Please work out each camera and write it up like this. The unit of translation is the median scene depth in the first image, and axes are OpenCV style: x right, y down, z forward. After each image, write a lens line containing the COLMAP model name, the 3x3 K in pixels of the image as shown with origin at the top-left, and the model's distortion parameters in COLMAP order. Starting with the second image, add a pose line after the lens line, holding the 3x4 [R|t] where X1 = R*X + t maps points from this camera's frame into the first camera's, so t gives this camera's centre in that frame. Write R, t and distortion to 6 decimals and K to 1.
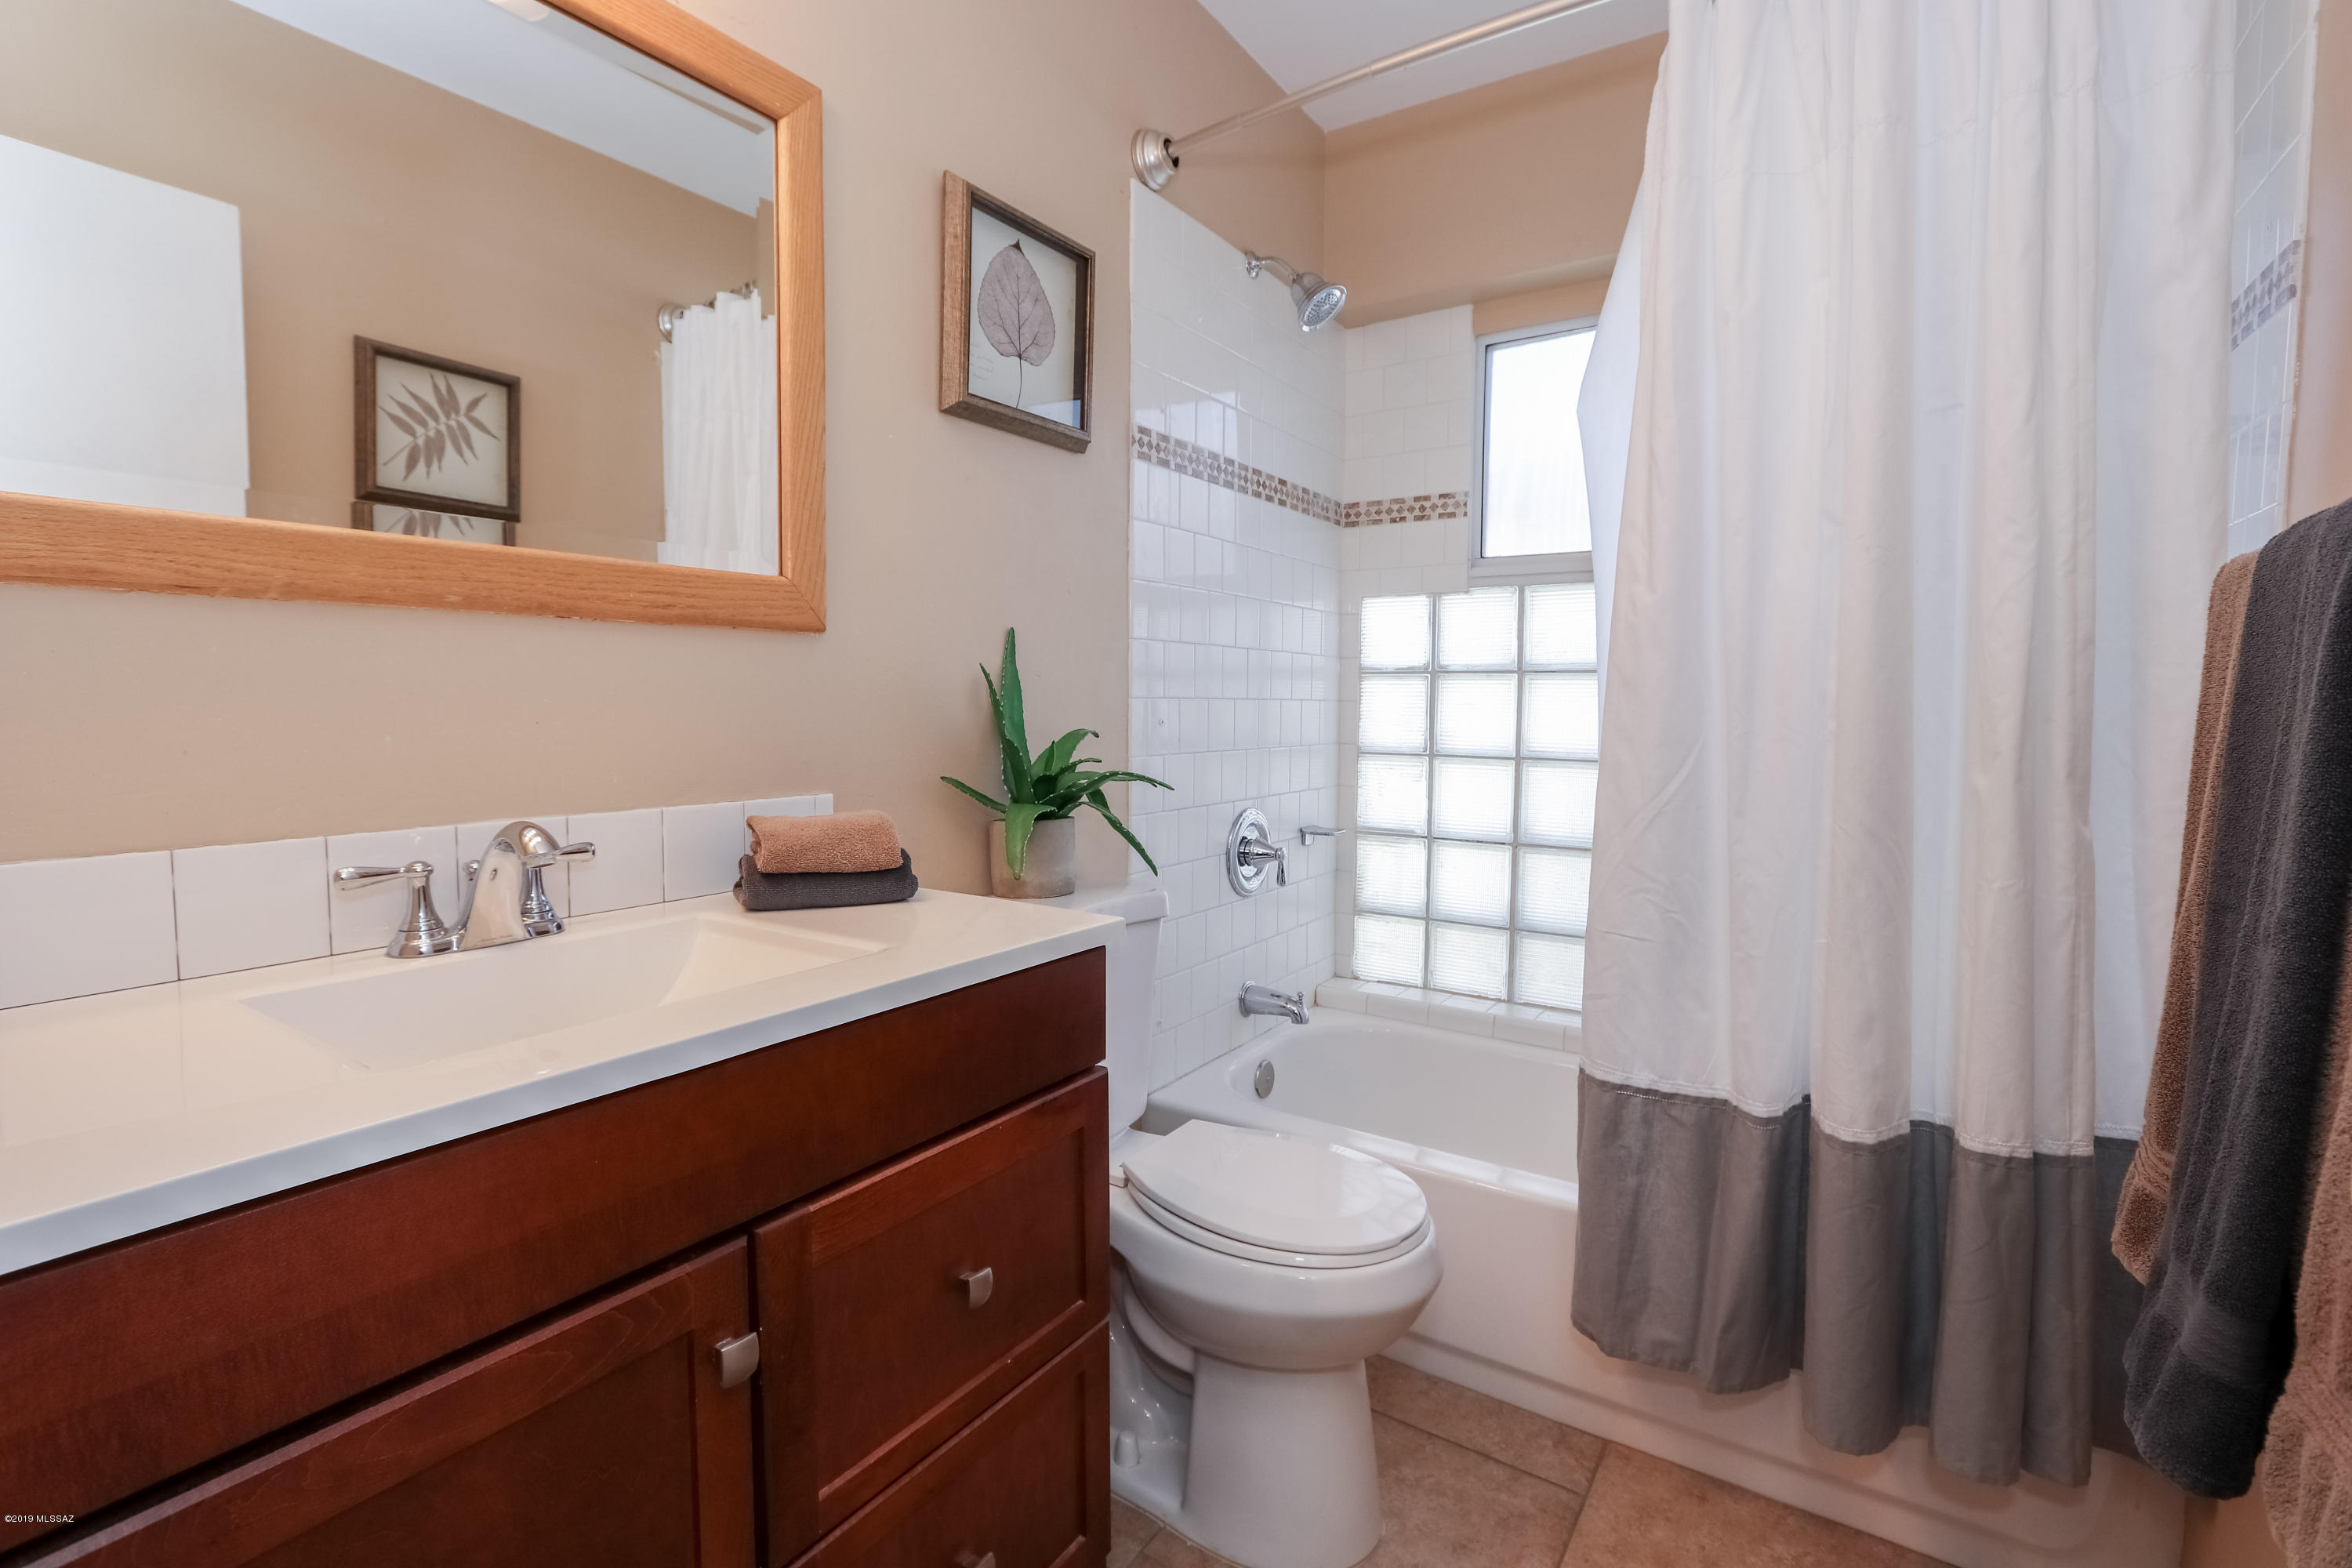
lens RADIAL K [[1092.1, 0, 1135.6], [0, 1092.1, 775.6], [0, 0, 1]] dist [-0.018348, 0.003845]
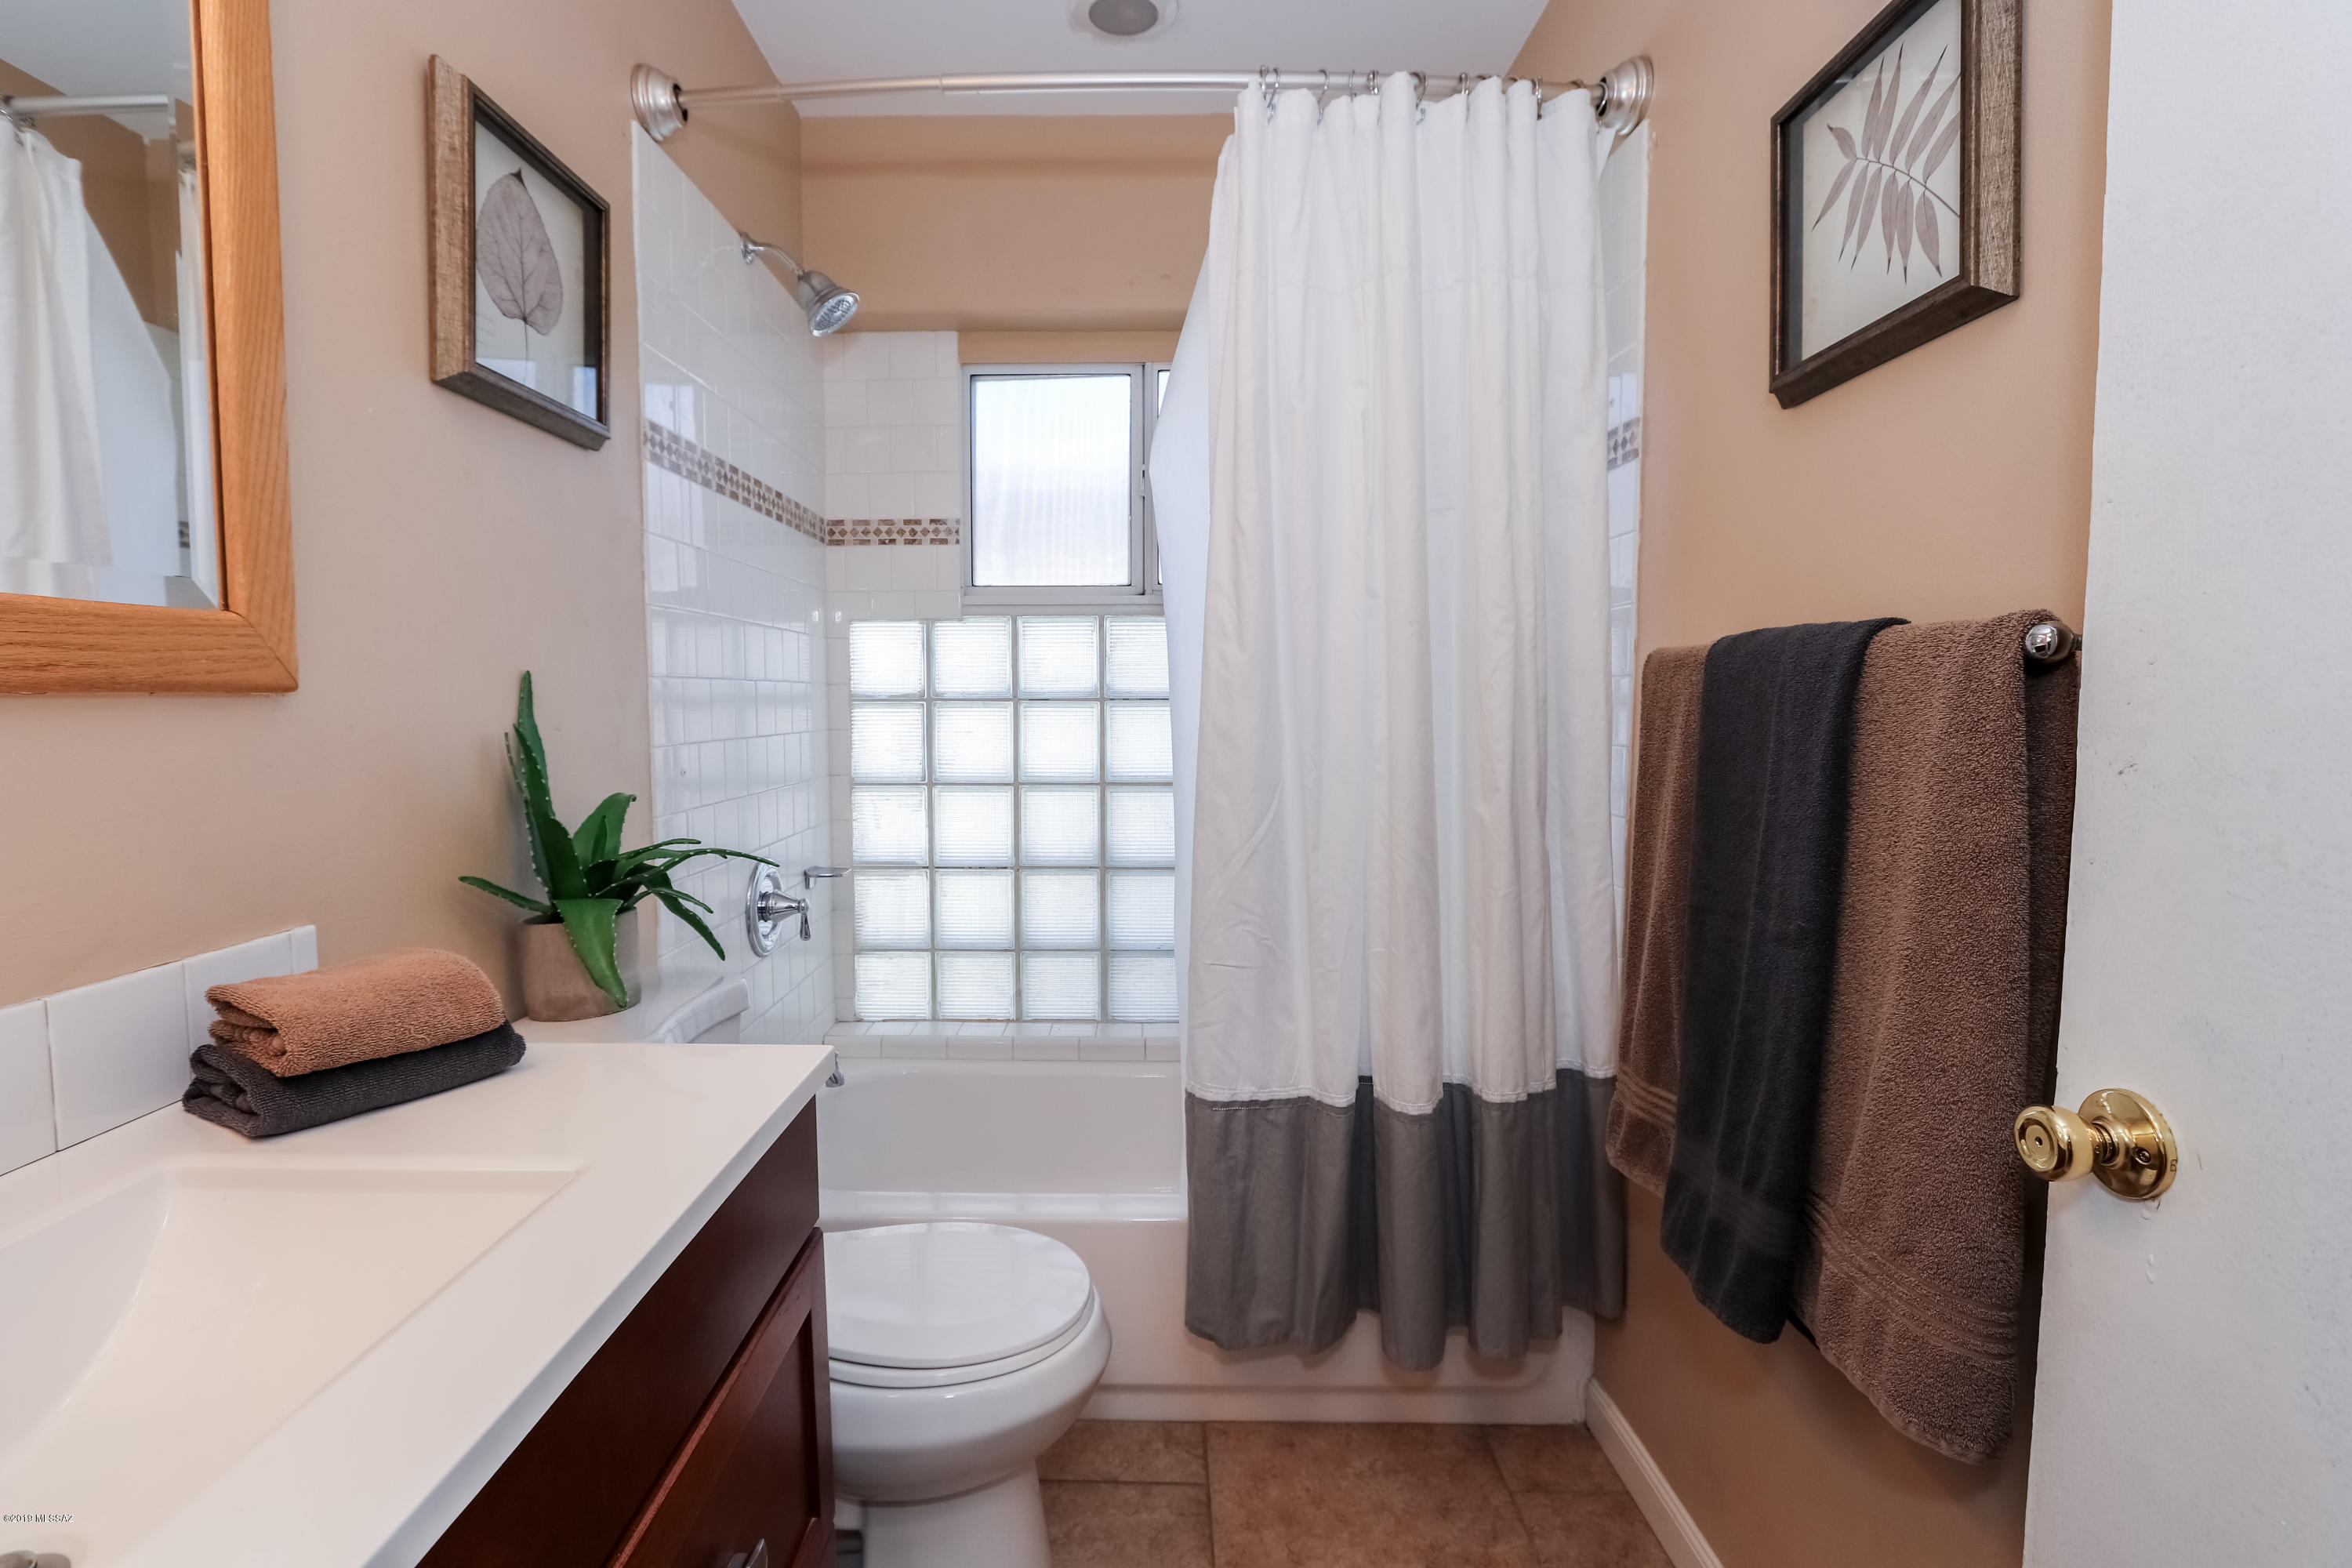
lens RADIAL K [[1092.1, 0, 1135.6], [0, 1092.1, 775.6], [0, 0, 1]] dist [-0.018348, 0.003845]
pose [[0.829346, -0.048646, 0.556614, -0.193310], [0.045547, 0.998773, 0.019426, -0.058058], [-0.556876, 0.009241, 0.830544, 0.124572]]
